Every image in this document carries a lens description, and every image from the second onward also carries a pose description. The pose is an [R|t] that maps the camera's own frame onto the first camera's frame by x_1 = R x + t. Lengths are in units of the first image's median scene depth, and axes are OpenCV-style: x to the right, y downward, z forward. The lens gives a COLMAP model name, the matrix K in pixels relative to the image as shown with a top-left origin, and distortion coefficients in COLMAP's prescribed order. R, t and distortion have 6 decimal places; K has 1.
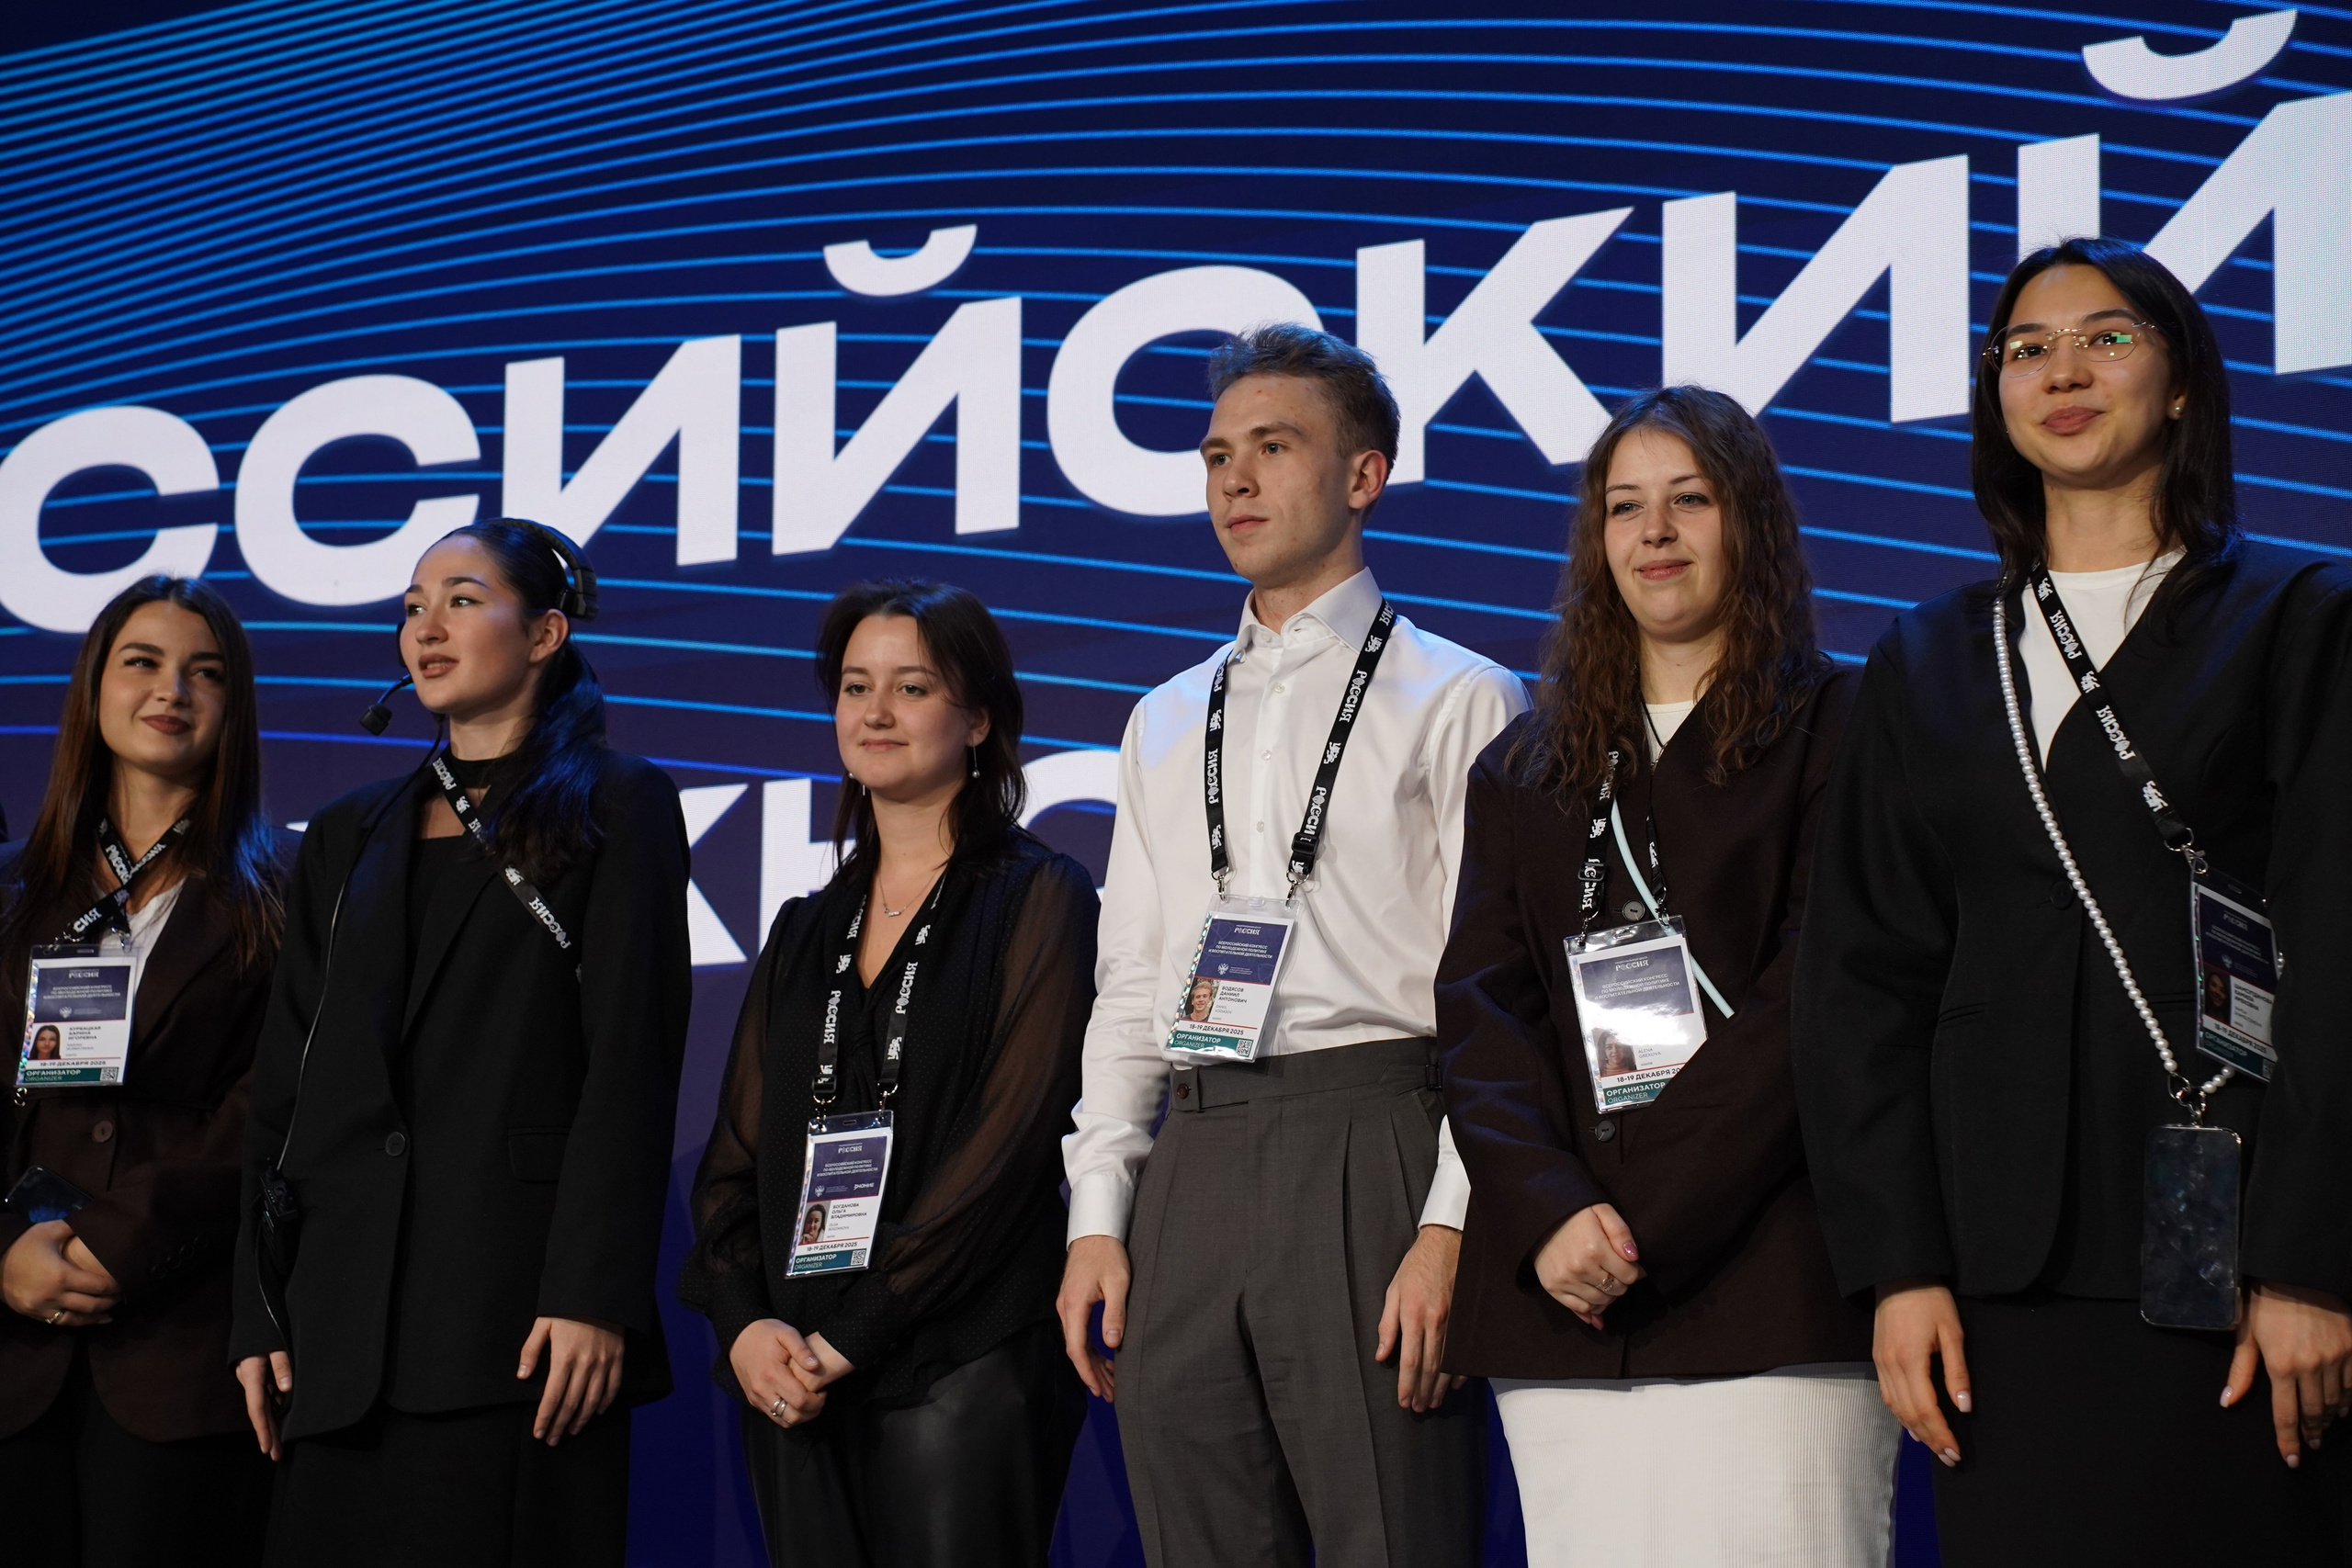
lens RADIAL K [[4767.7, 0, 1167.2], [0, 4767.7, 778.7], [0, 0, 1]] dist [0.538275, 0.571386]
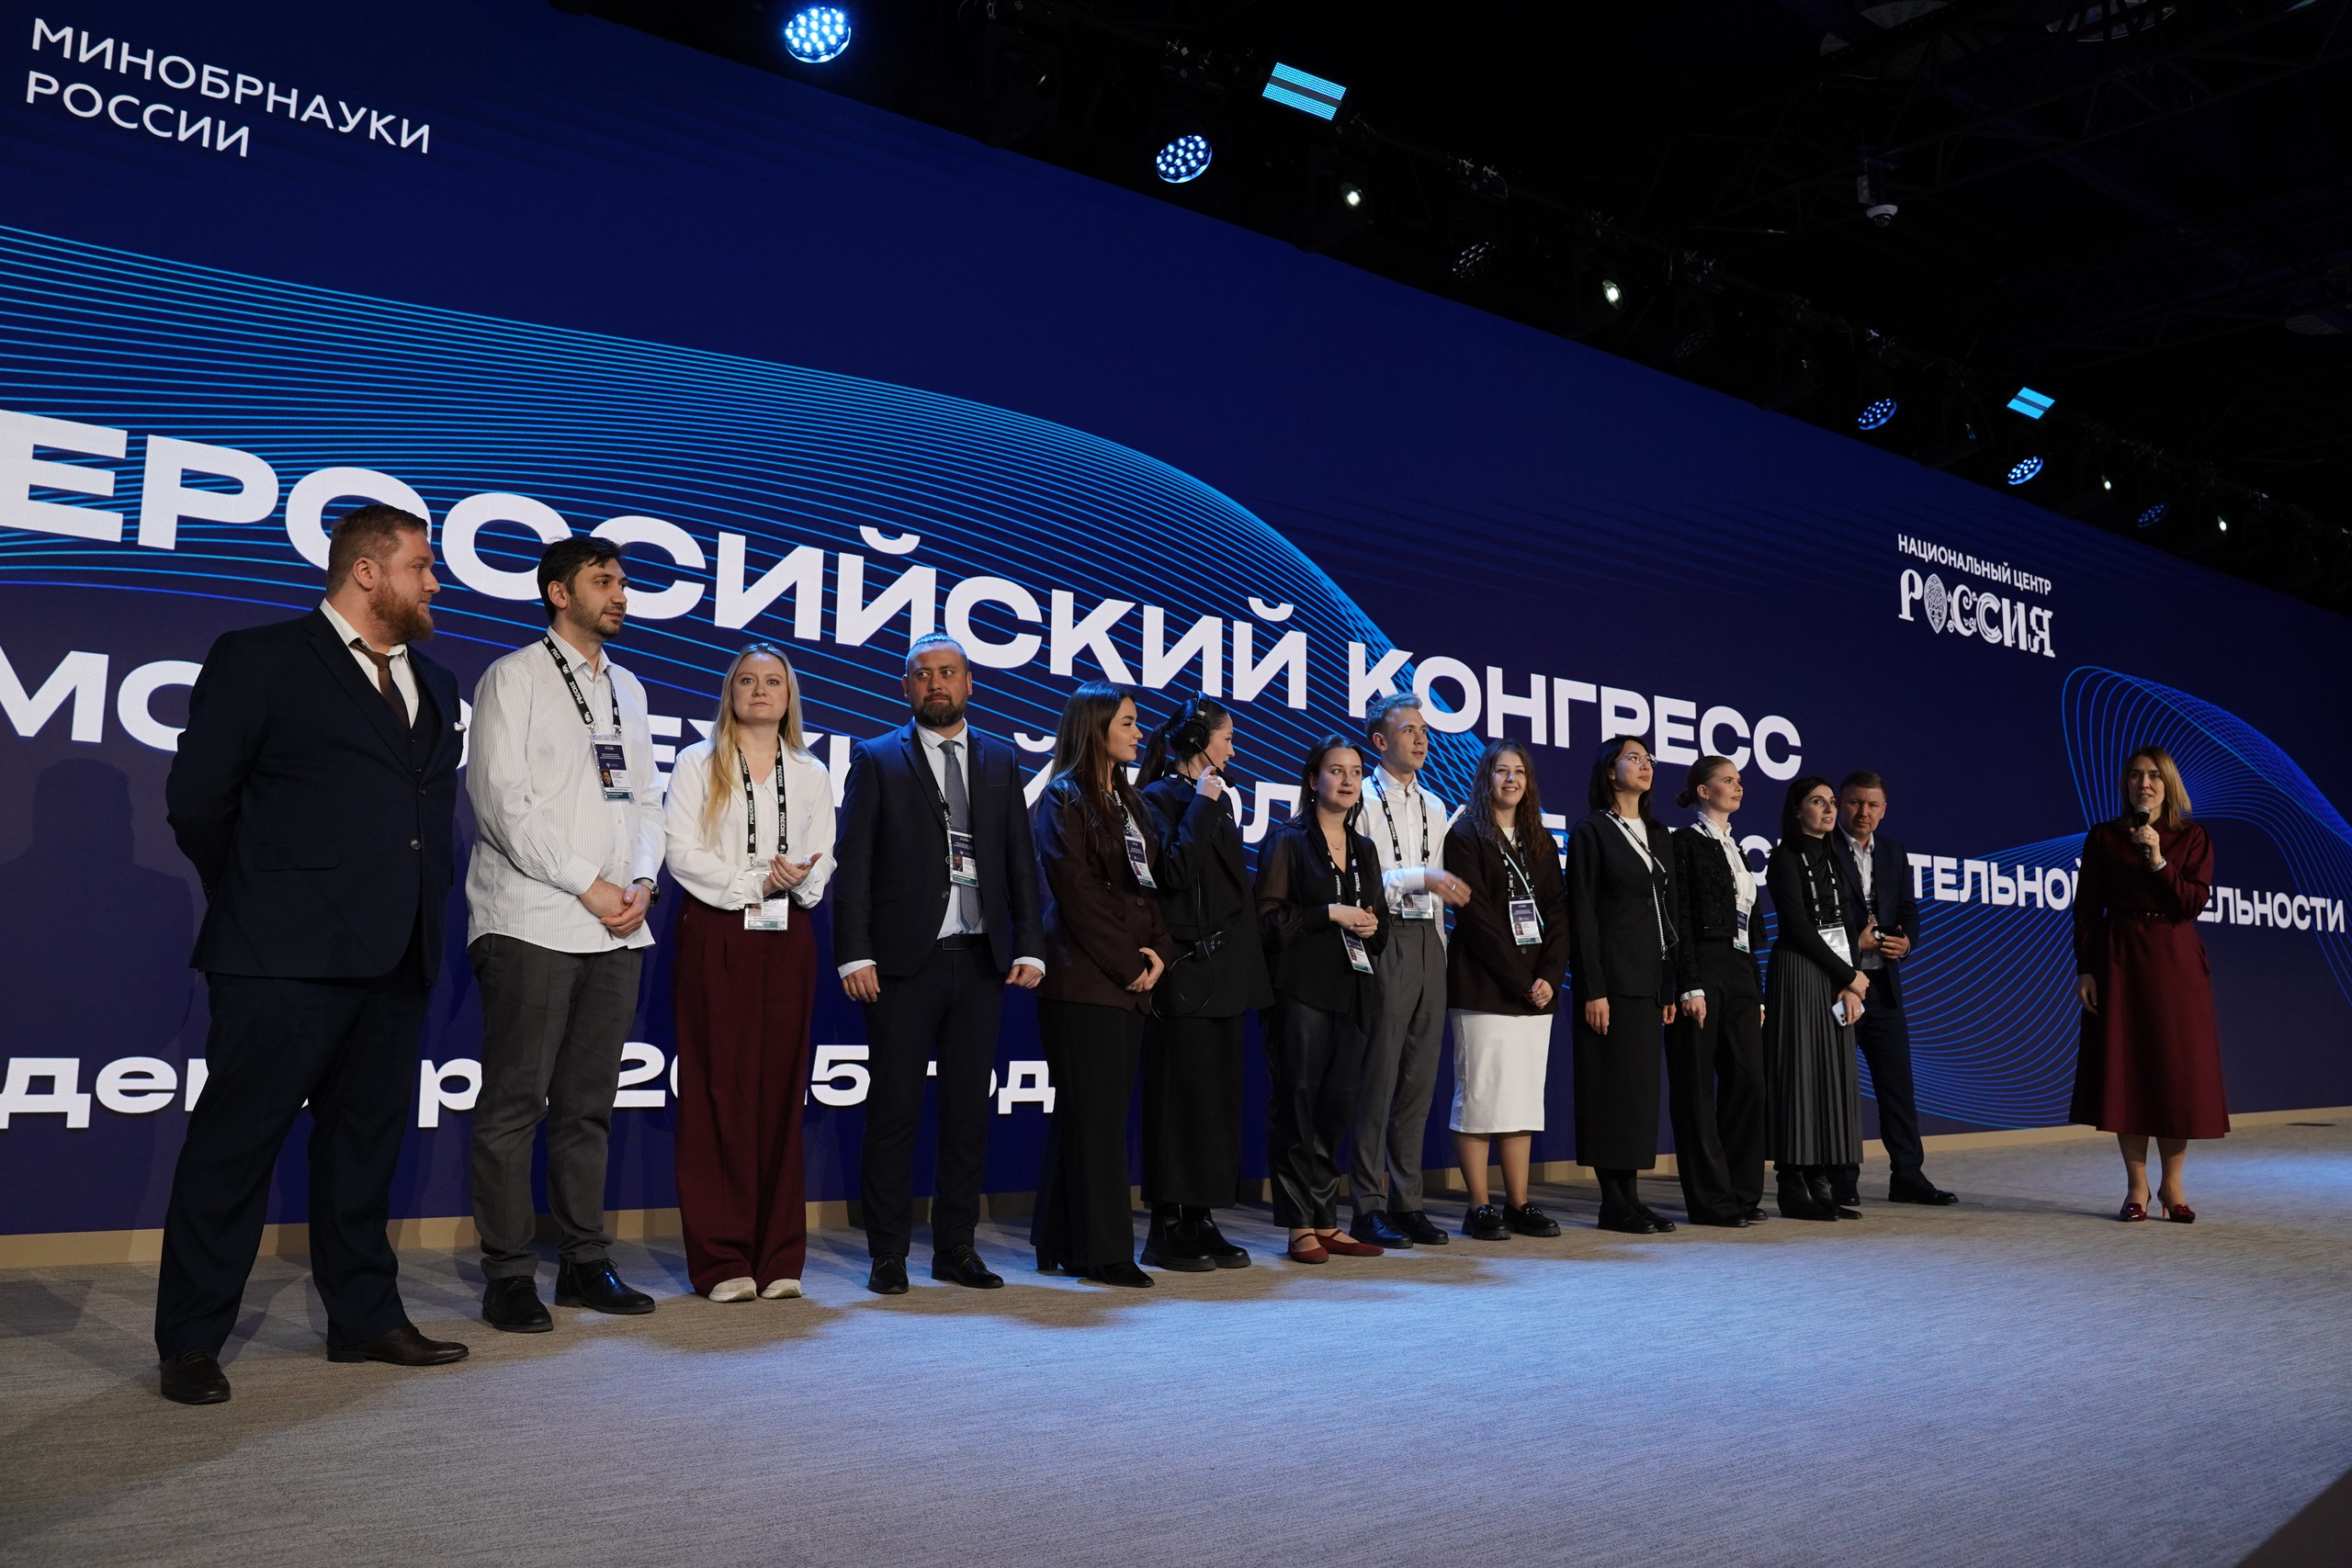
lens RADIAL K [[1895.2, 0, 1163.1], [0, 1895.2, 767.5], [0, 0, 1]] dist [-0.106889, 0.073158]
pose [[0.423241, 0.115559, 0.898617, -0.903195], [-0.170063, 0.984336, -0.046484, 0.034341], [-0.889913, -0.133148, 0.436264, 0.421761]]
